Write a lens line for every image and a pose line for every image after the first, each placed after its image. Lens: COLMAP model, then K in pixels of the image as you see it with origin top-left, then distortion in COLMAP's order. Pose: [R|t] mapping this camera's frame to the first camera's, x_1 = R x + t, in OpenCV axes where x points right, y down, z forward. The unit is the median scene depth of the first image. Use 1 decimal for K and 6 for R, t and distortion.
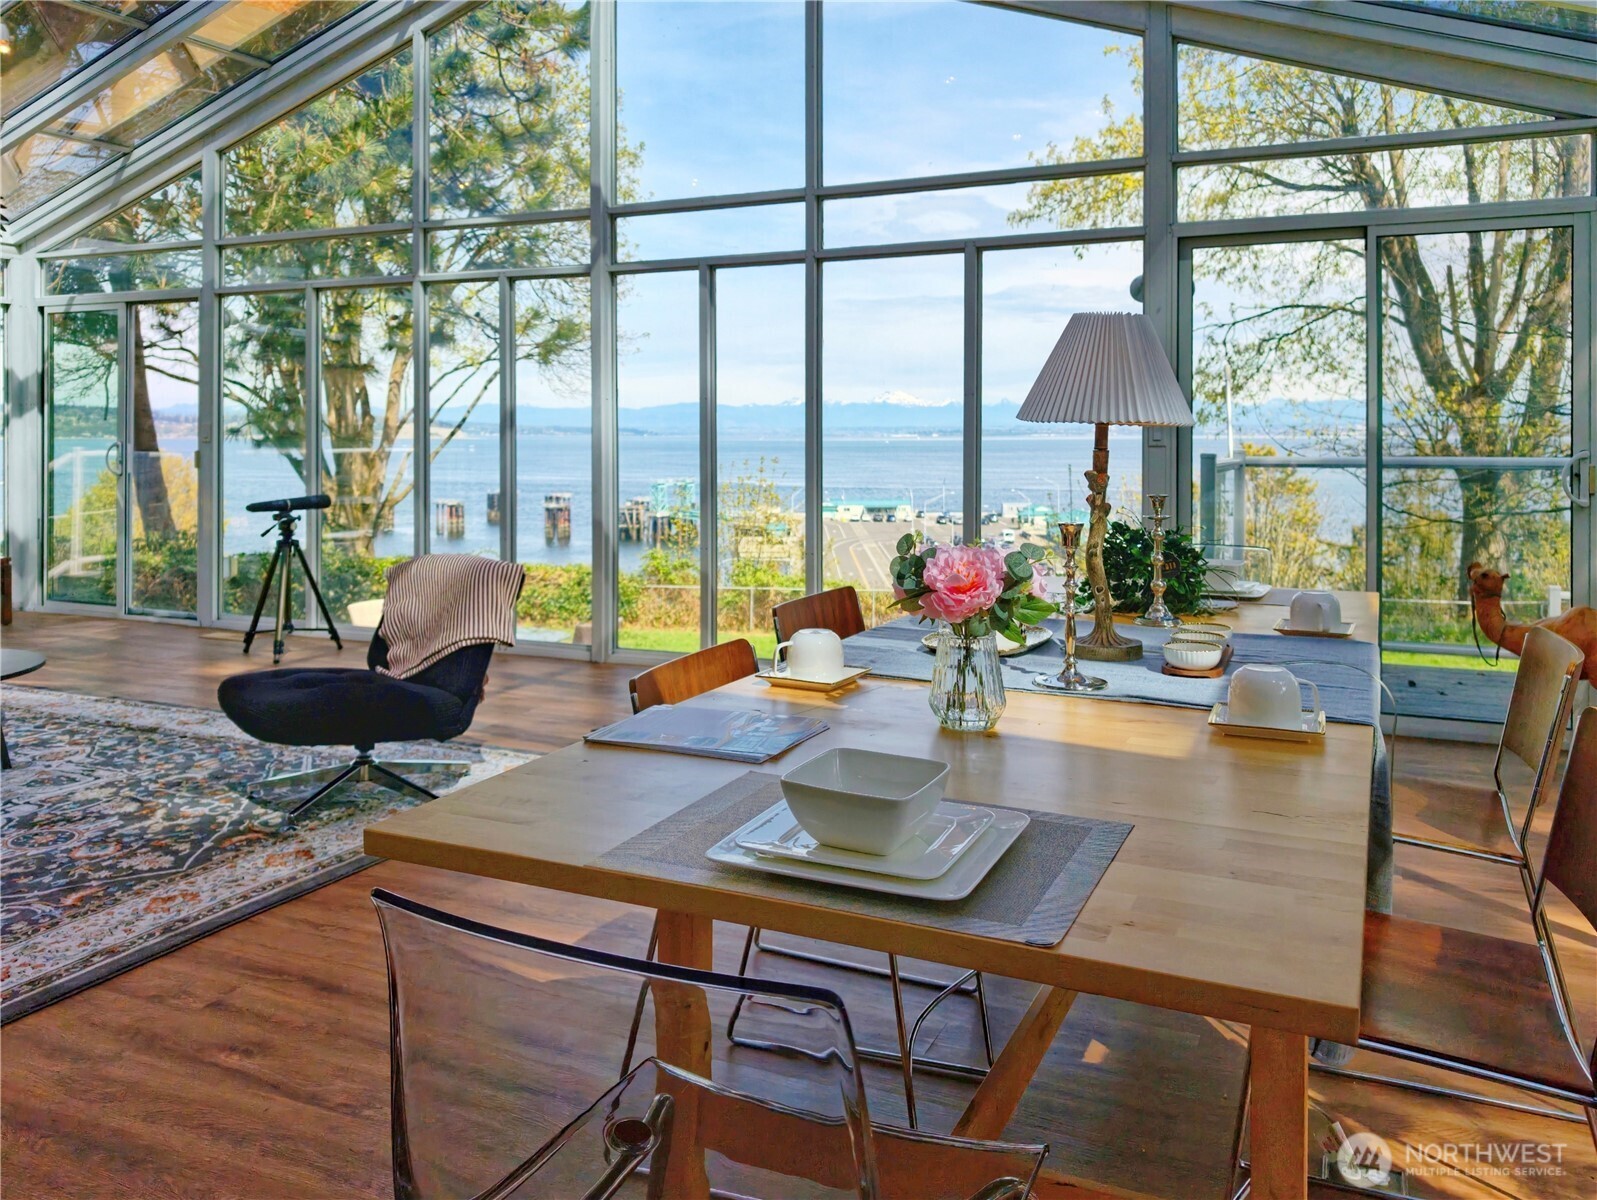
lens RADIAL K [[1238.5, 0, 797.6], [0, 1238.5, 466.8], [0, 0, 1]] dist [0.003198, 0.001220]
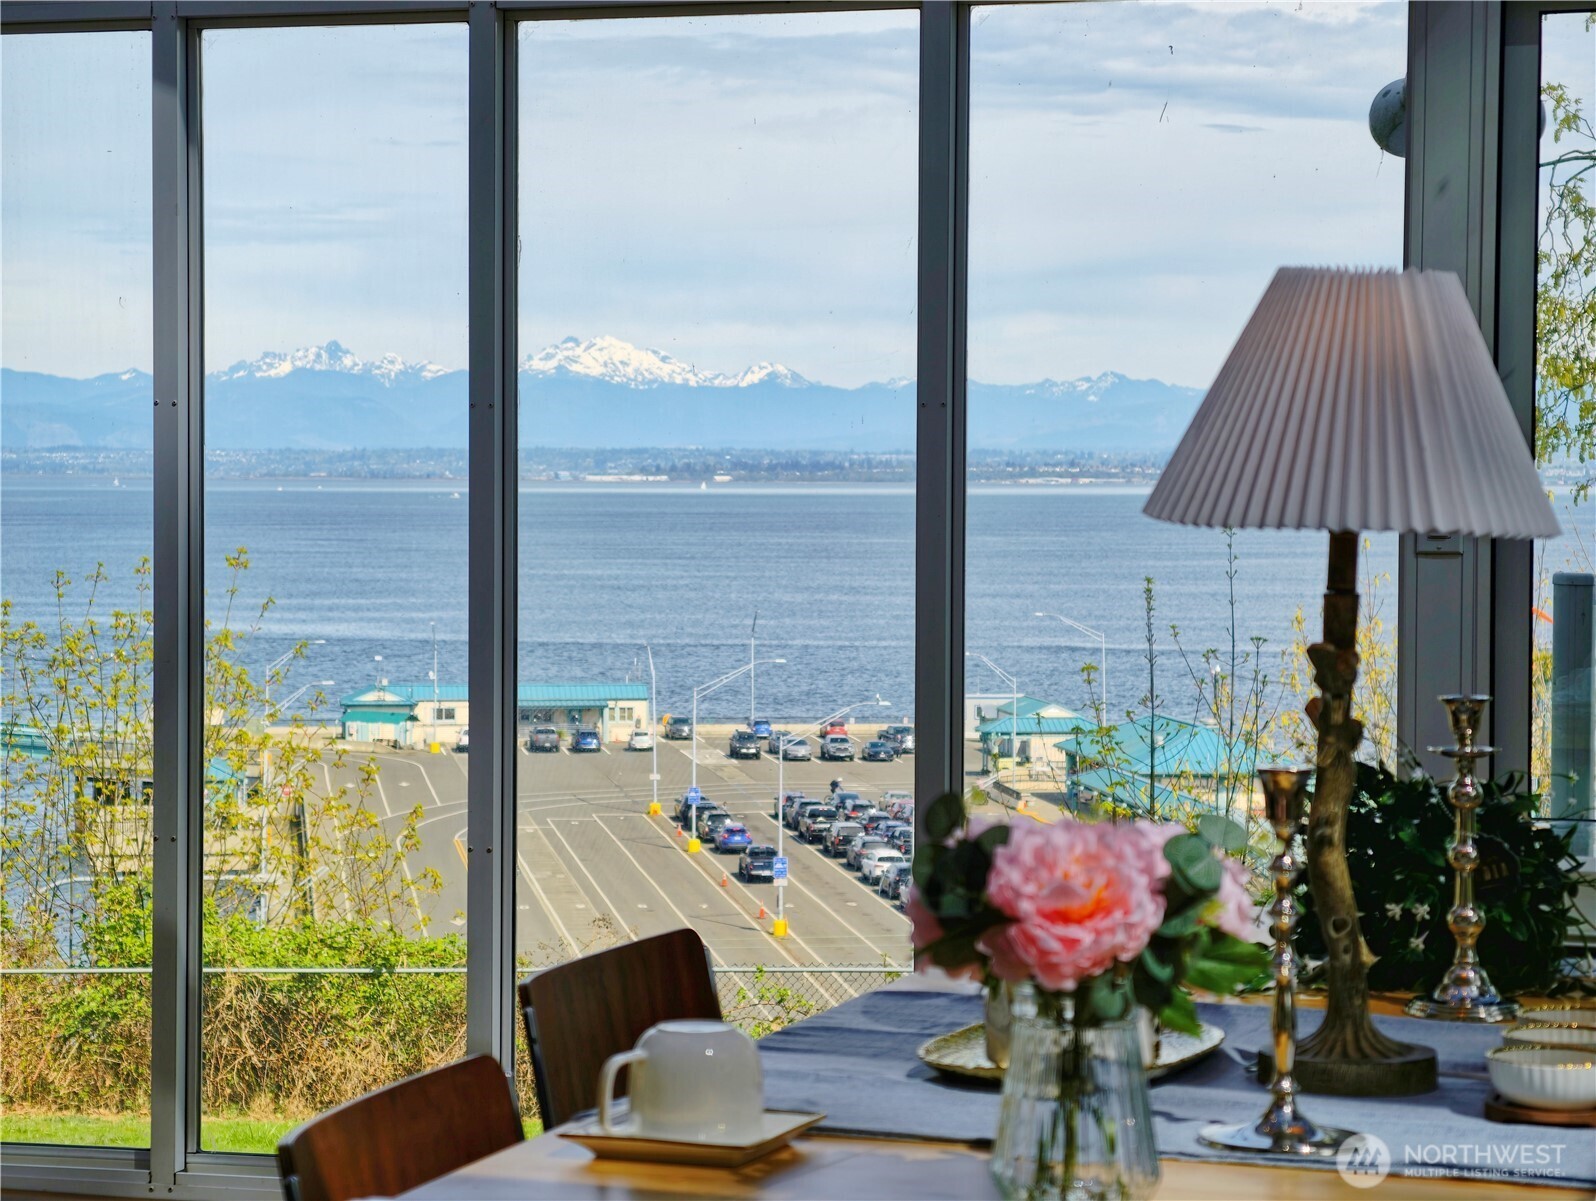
lens RADIAL K [[3957.2, 0, 798.0], [0, 3957.2, 600.5], [0, 0, 1]] dist [0.762694, -10.433200]
pose [[0.991405, -0.000280, 0.130832, -0.070372], [-0.000478, 0.999983, 0.005763, -0.011404], [-0.130831, -0.005776, 0.991388, -0.196118]]
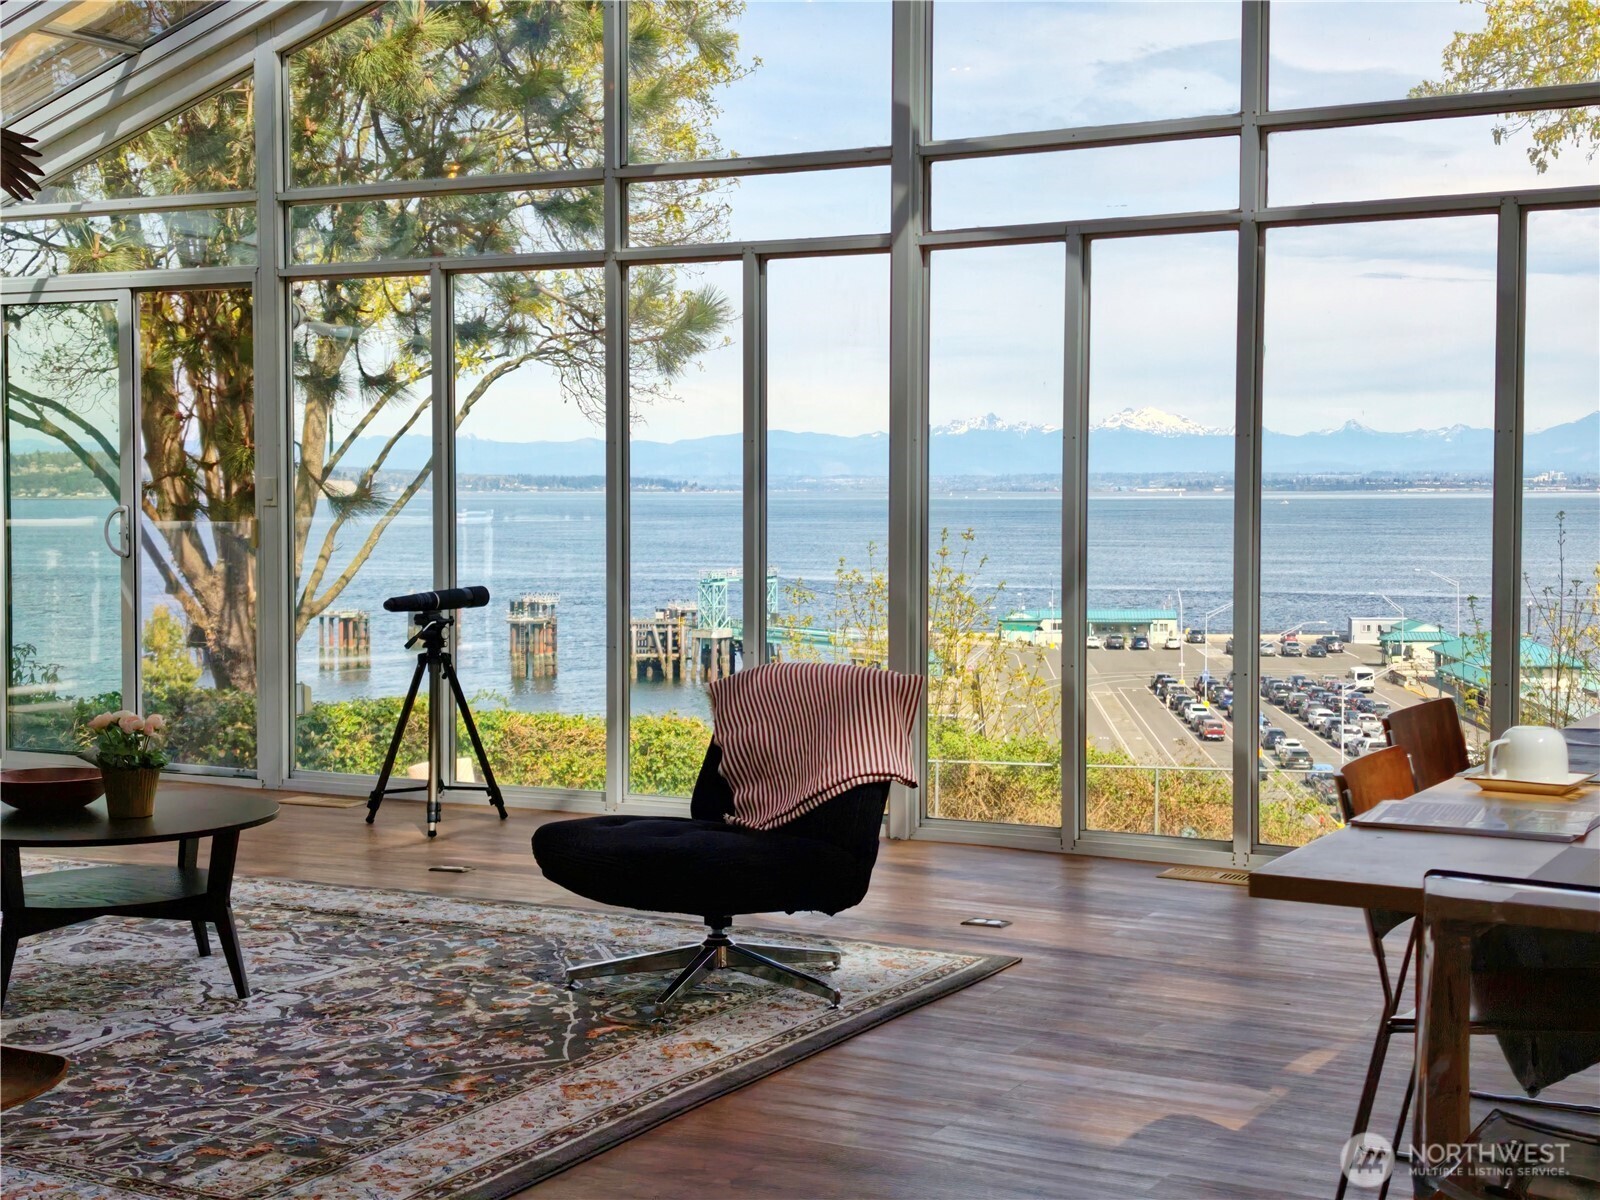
lens RADIAL K [[2294.2, 0, 800.0], [0, 2294.2, 600.0], [0, 0, 1]] dist [0.308567, -1.311408]
pose [[0.998041, 0.002643, -0.062510, -0.211573], [-0.001271, 0.999758, 0.021967, 0.005203], [0.062553, -0.021844, 0.997803, -0.348537]]
